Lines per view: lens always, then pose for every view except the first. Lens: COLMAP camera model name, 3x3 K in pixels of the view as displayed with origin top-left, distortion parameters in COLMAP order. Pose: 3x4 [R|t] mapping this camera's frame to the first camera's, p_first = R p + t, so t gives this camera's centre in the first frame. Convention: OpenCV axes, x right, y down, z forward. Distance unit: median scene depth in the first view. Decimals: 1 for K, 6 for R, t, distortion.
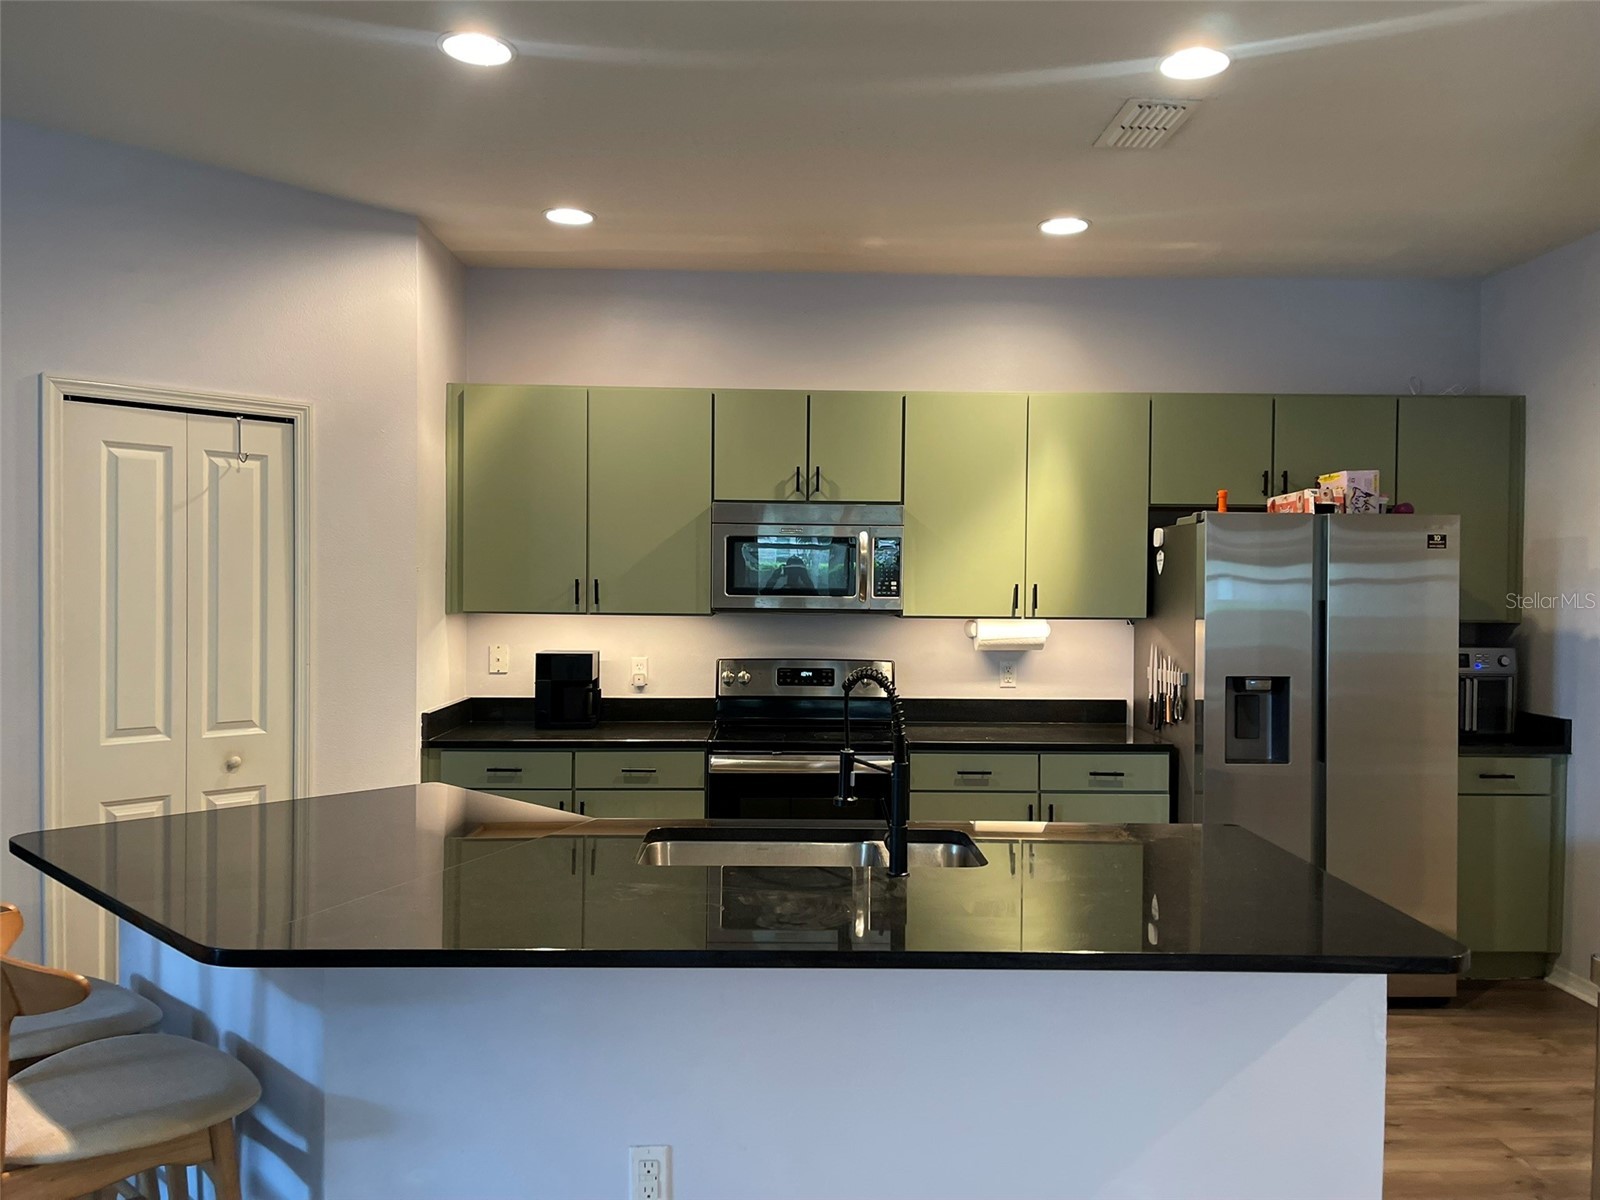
lens RADIAL K [[1224.6, 0, 799.1], [0, 1224.6, 616.2], [0, 0, 1]] dist [0.068506, -0.091821]
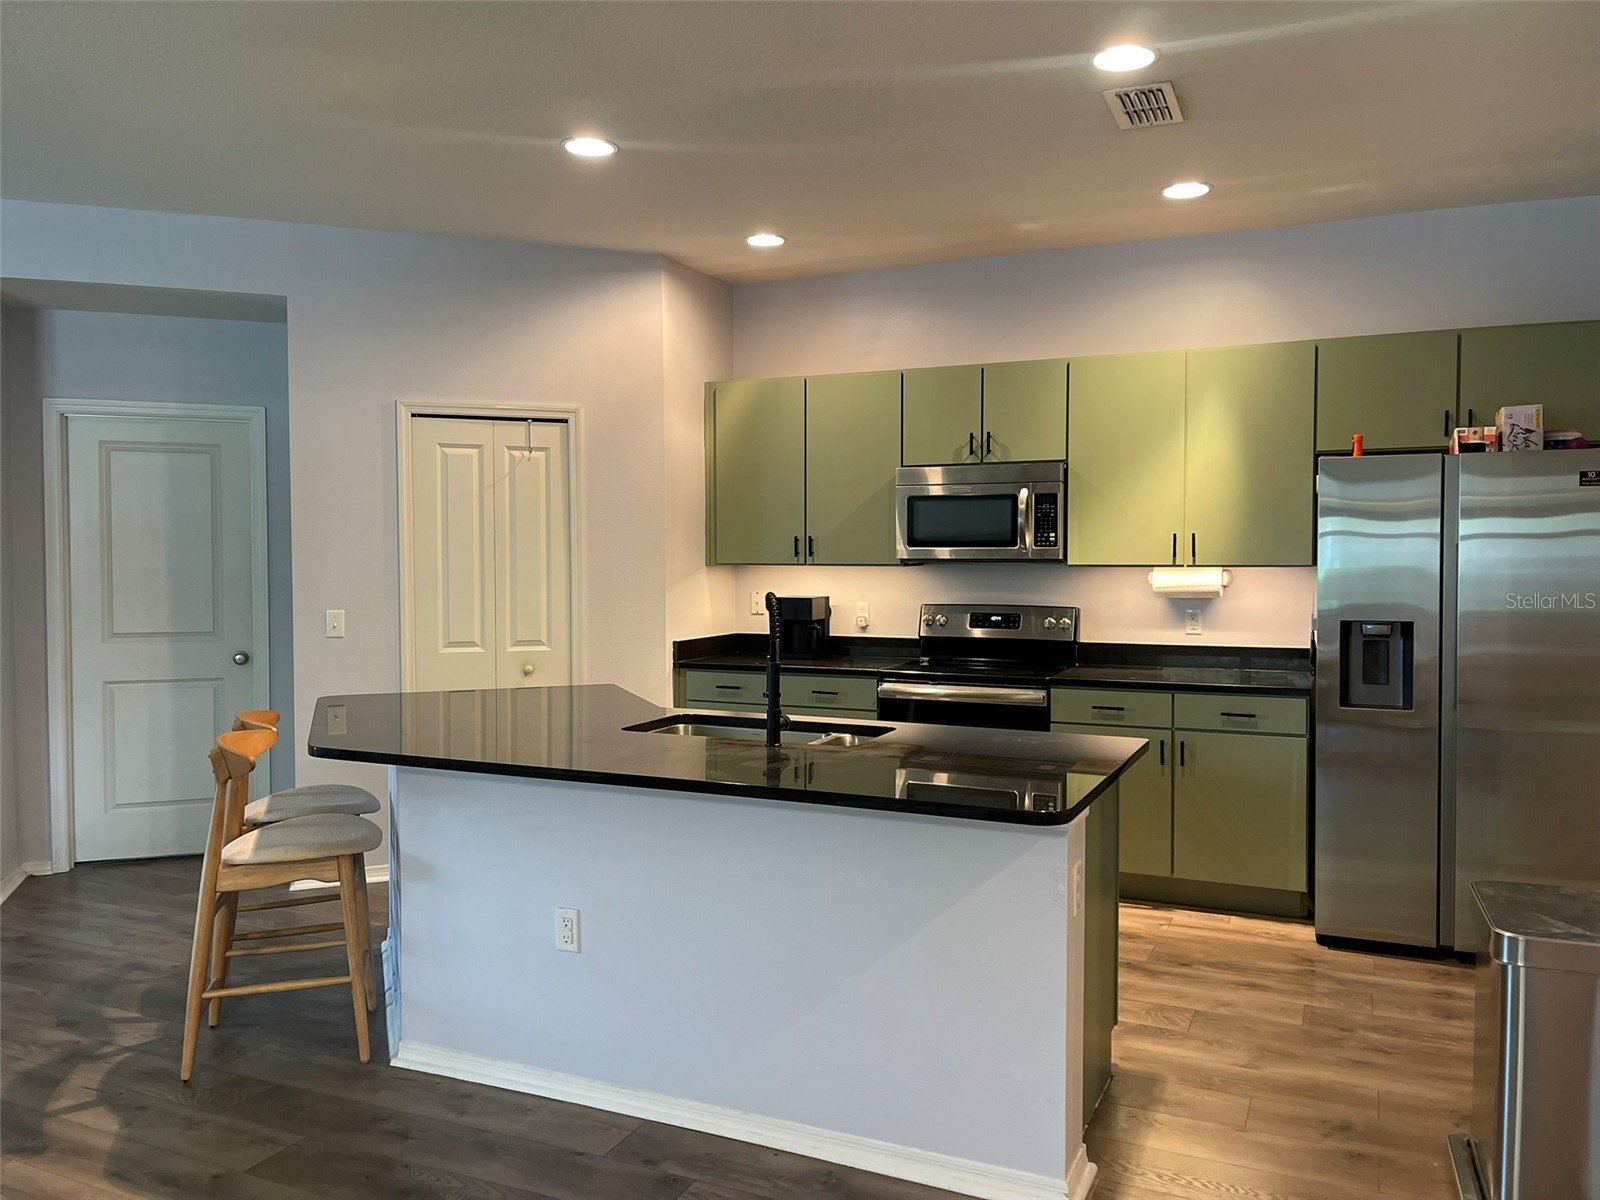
lens RADIAL K [[1224.6, 0, 799.1], [0, 1224.6, 616.2], [0, 0, 1]] dist [0.068506, -0.091821]
pose [[0.897907, 0.012534, -0.440006, 0.364479], [-0.002116, 0.999706, 0.024160, 0.020347], [0.440180, -0.020762, 0.897670, -0.090696]]
